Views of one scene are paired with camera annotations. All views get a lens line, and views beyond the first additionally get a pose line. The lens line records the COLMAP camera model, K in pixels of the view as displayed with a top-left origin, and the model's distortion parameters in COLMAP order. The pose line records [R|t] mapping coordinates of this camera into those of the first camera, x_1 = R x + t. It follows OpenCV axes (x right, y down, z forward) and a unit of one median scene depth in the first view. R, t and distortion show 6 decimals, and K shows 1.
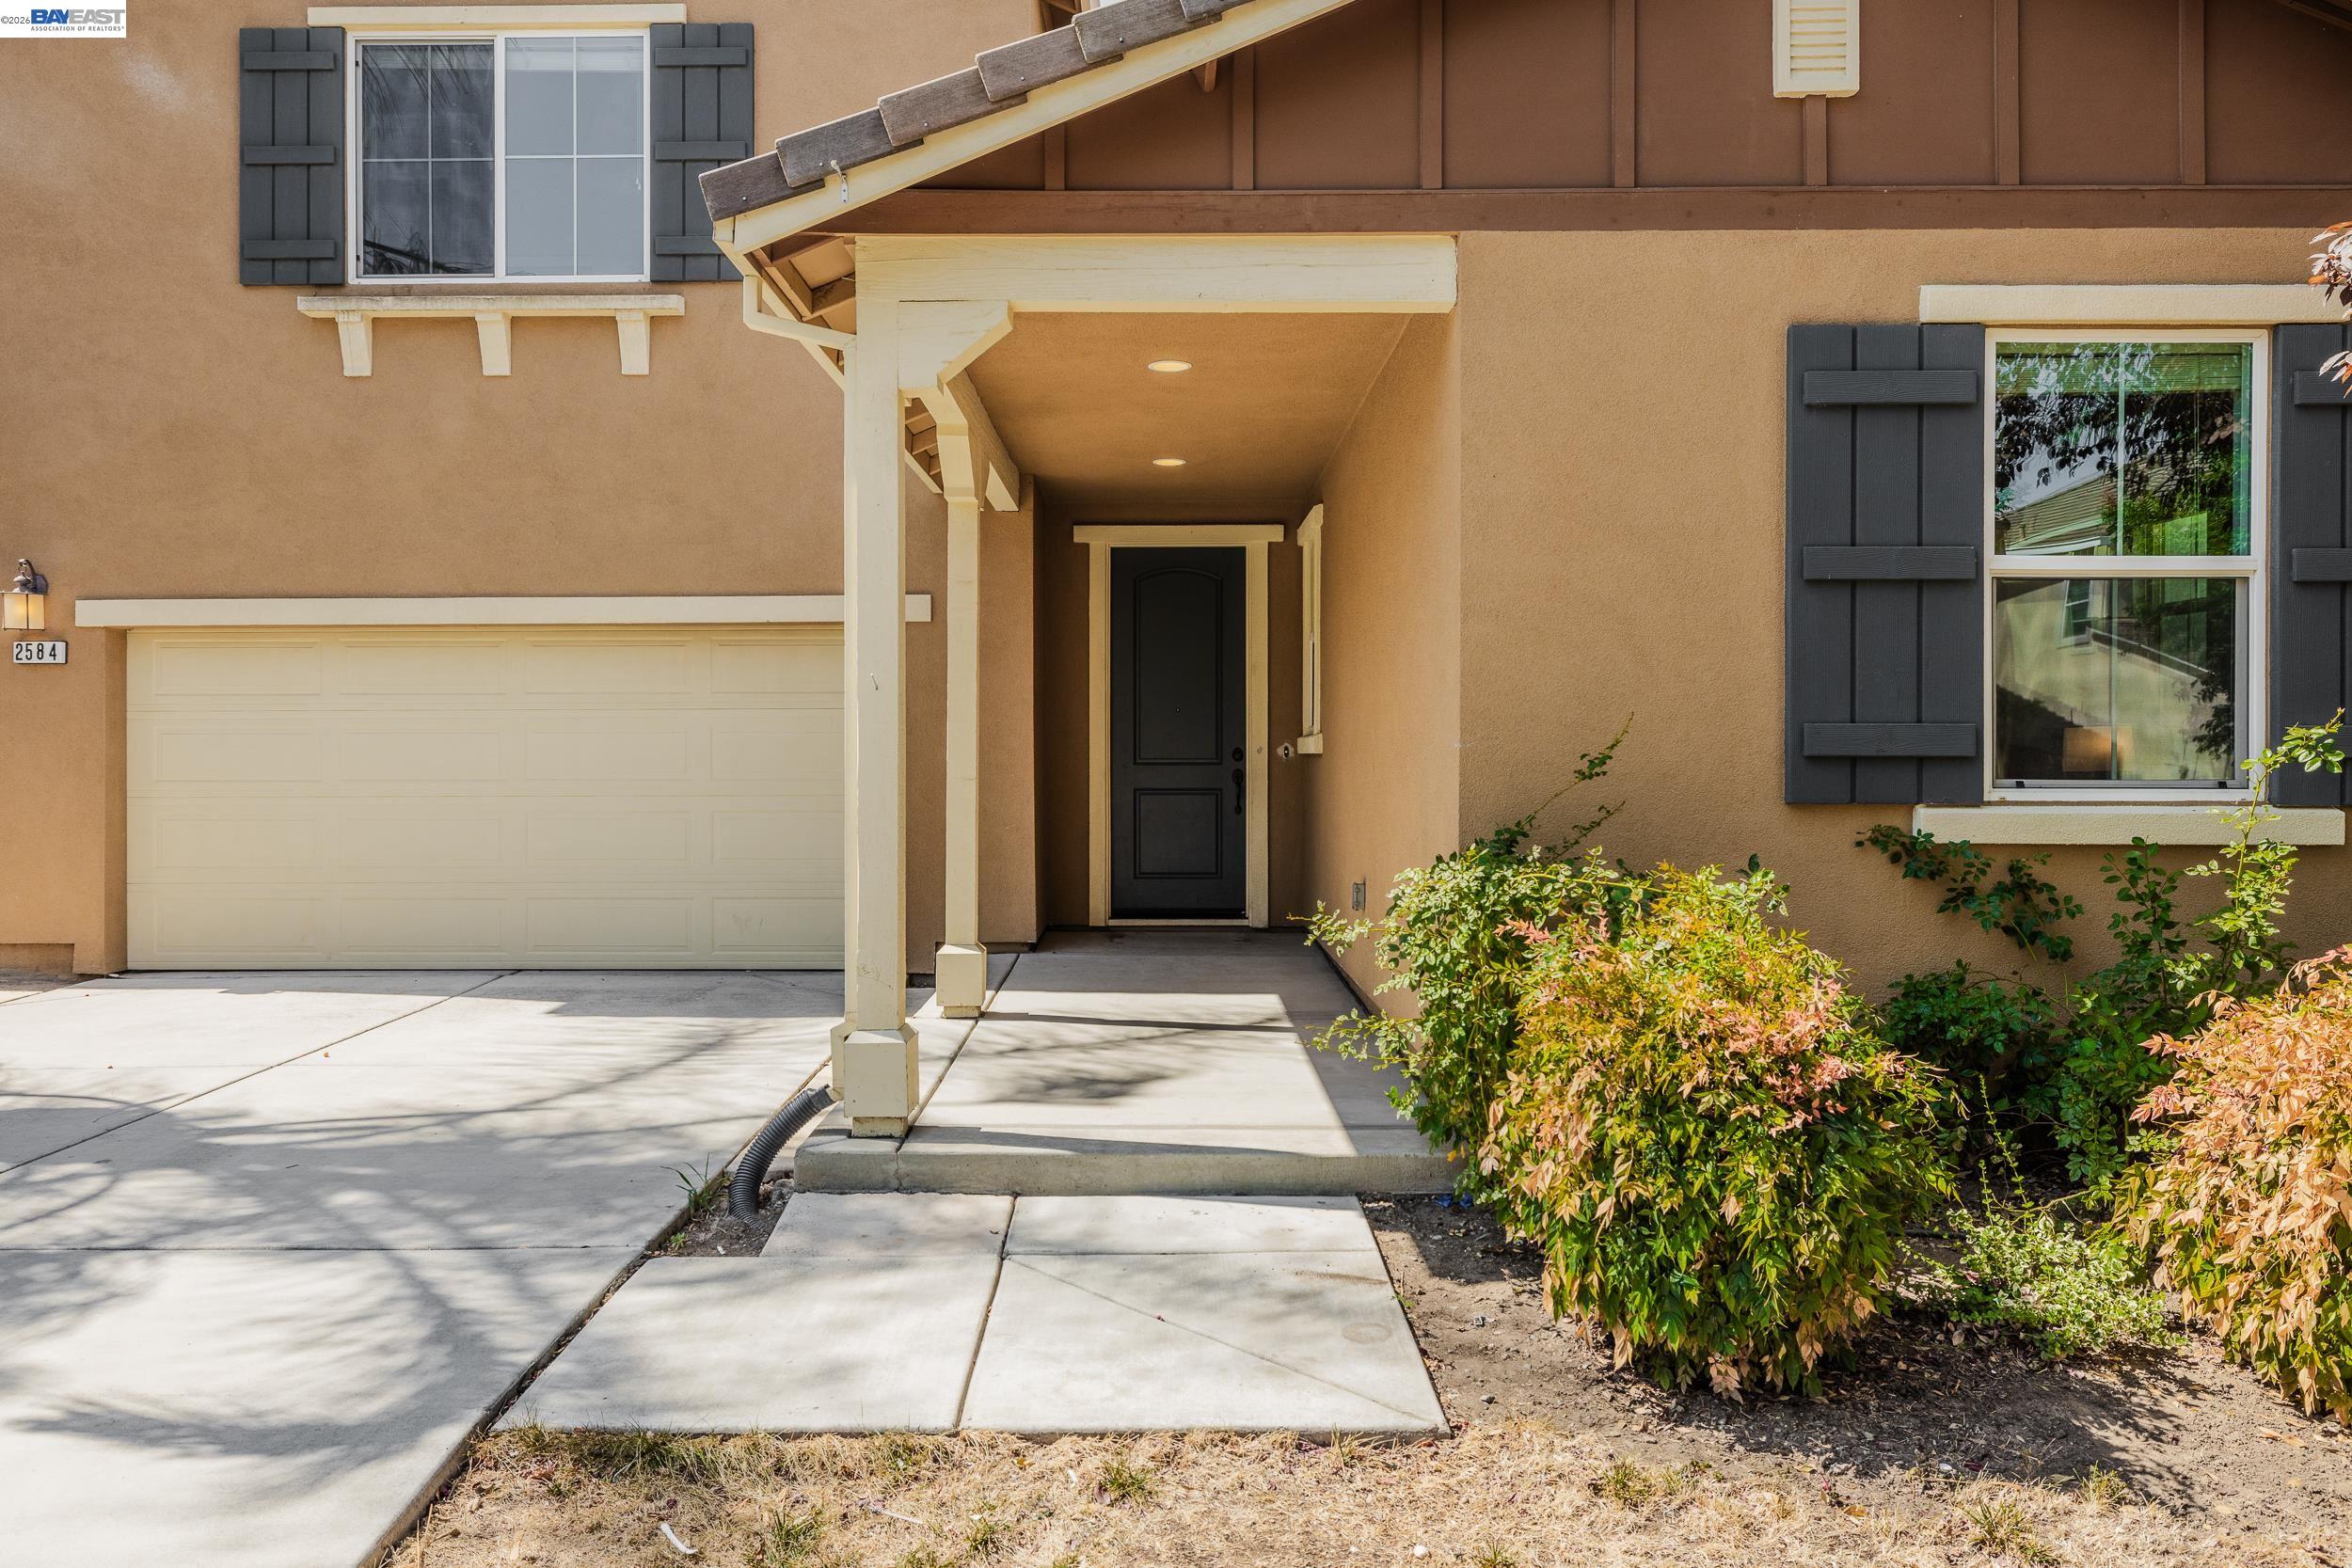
lens RADIAL K [[1600.8, 0, 1174.9], [0, 1600.8, 758.8], [0, 0, 1]] dist [-0.004434, -0.002776]
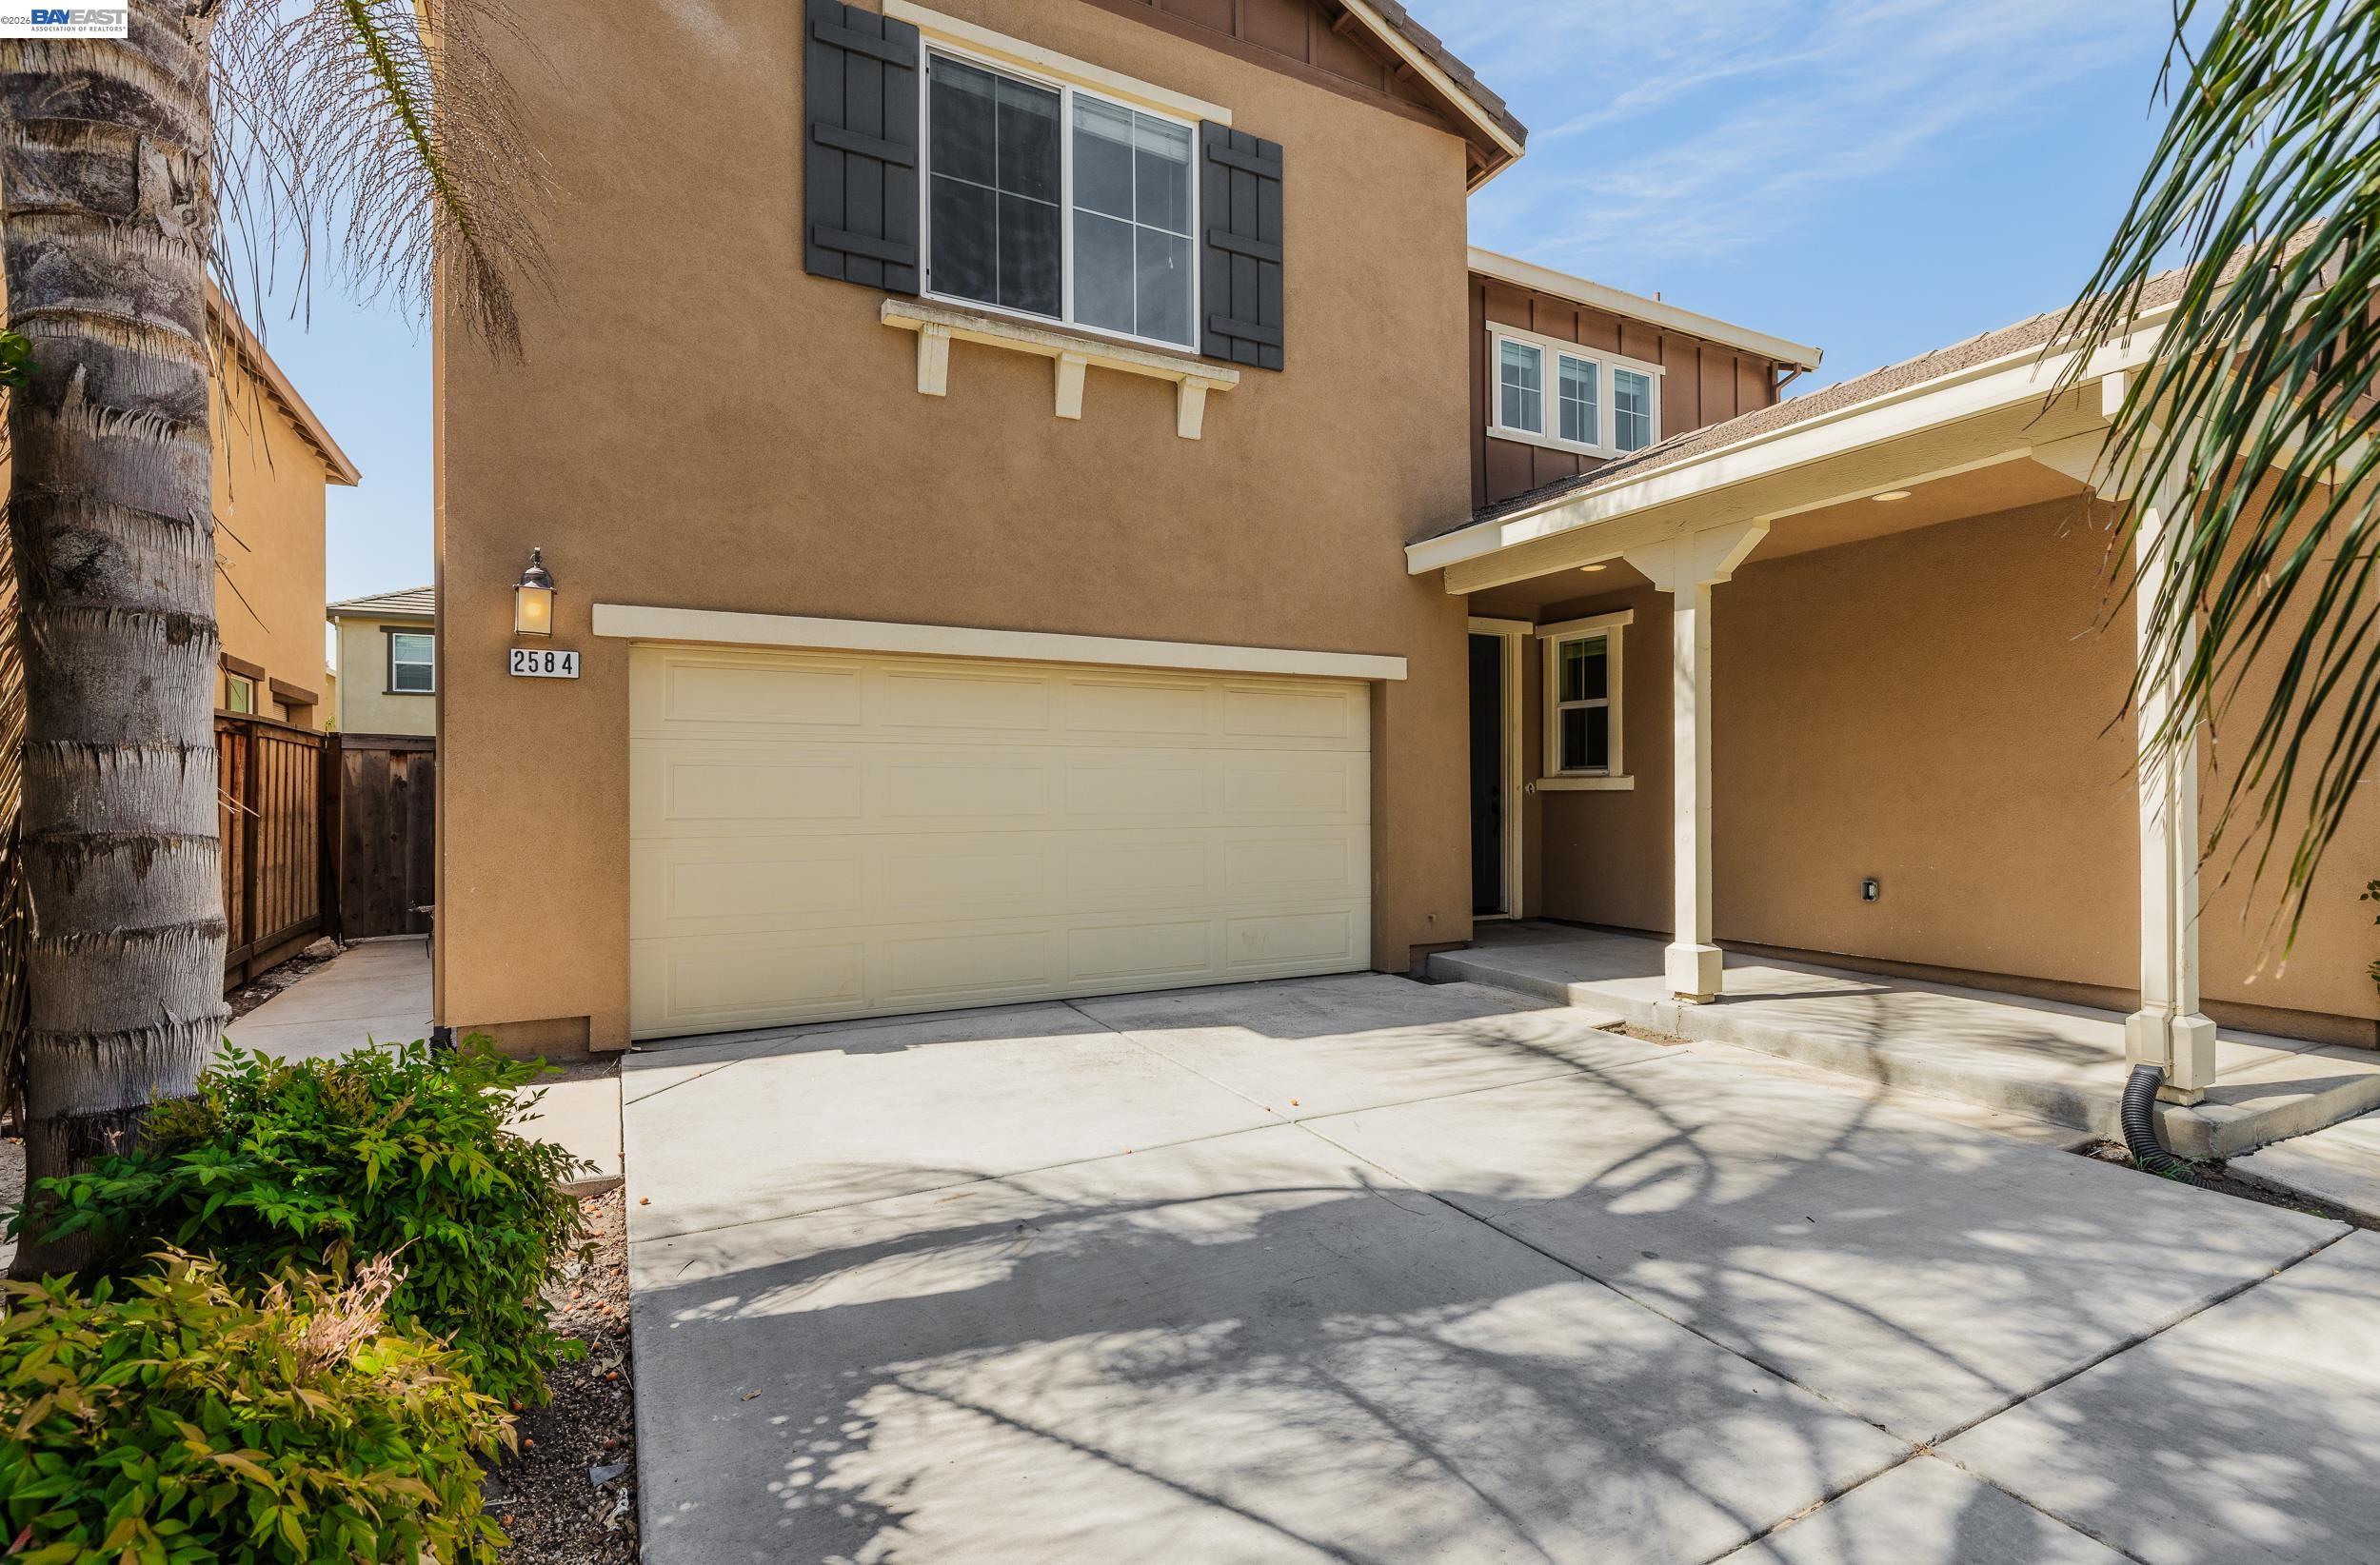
lens RADIAL K [[1102.0, 0, 1190.4], [0, 1102.0, 781.6], [0, 0, 1]] dist [0.001789, -0.000101]
pose [[0.878293, 0.005132, 0.478095, -0.689671], [0.000712, 0.999927, -0.012040, 0.000859], [-0.478122, 0.010915, 0.878226, 0.346338]]
